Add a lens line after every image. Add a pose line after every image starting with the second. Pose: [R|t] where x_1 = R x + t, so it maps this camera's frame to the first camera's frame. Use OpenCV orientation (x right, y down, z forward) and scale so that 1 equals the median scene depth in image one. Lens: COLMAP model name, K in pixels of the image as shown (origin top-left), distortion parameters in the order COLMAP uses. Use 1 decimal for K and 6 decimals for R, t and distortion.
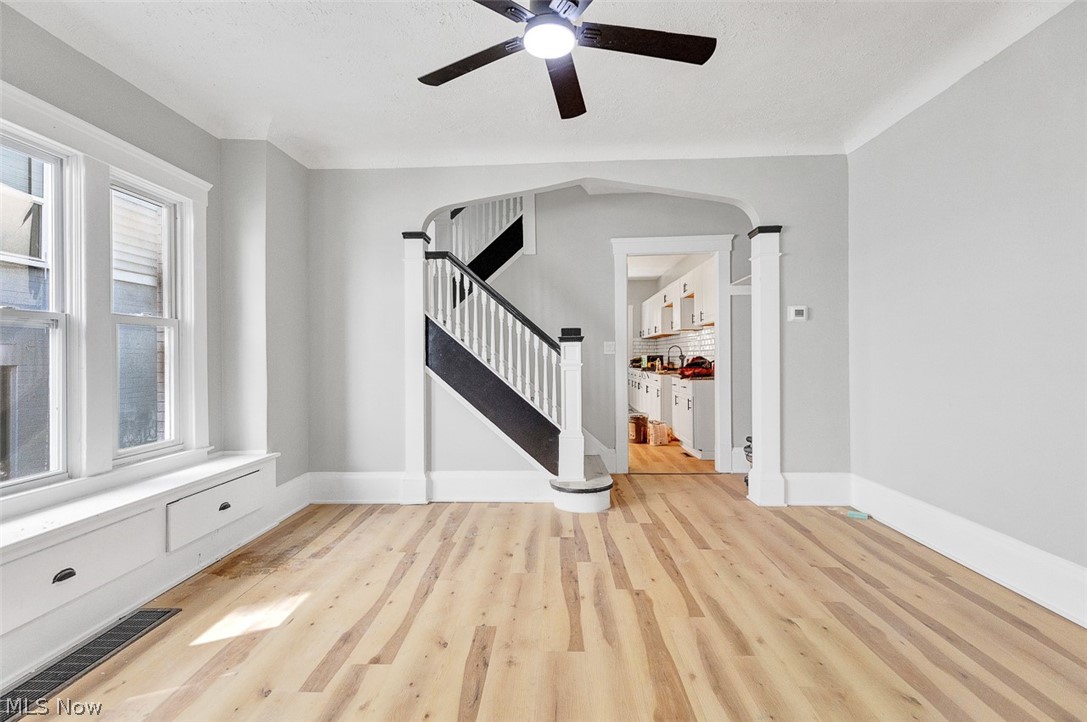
lens RADIAL K [[486.8, 0, 532.2], [0, 486.8, 356.1], [0, 0, 1]] dist [-0.000161, -0.000643]
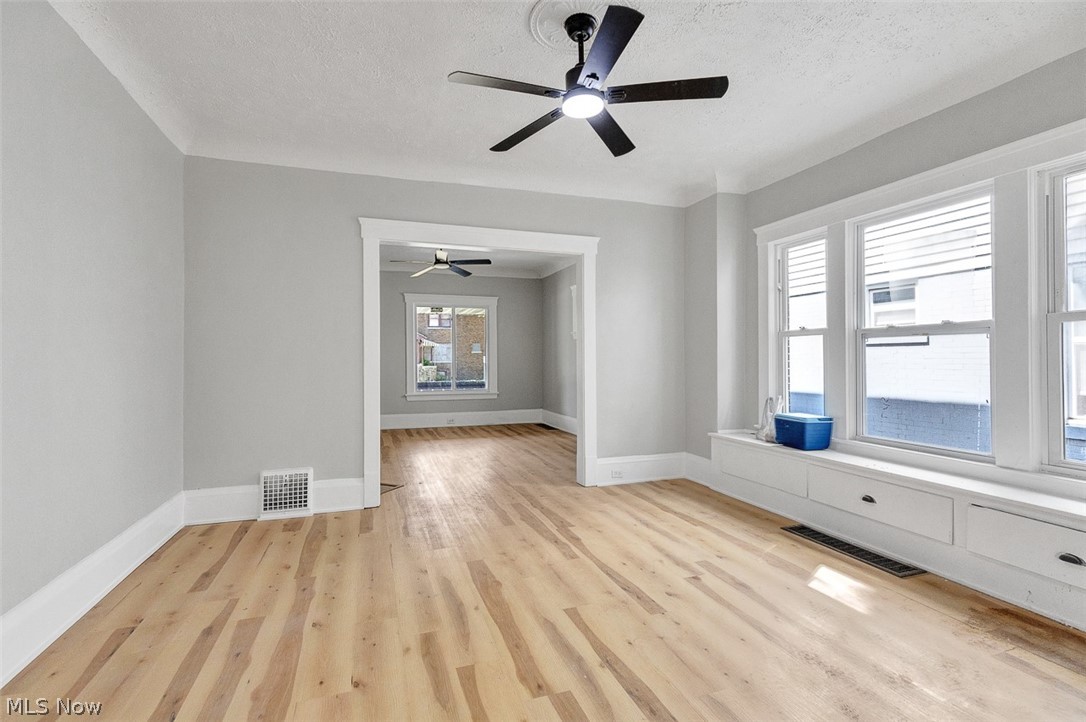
lens RADIAL K [[486.3, 0, 537.4], [0, 486.3, 357.8], [0, 0, 1]] dist [-0.000161, -0.000643]
pose [[-0.924616, 0.008090, -0.380815, 0.548310], [0.008053, 0.999966, 0.001691, -0.010906], [0.380816, -0.001503, -0.924650, 1.858536]]
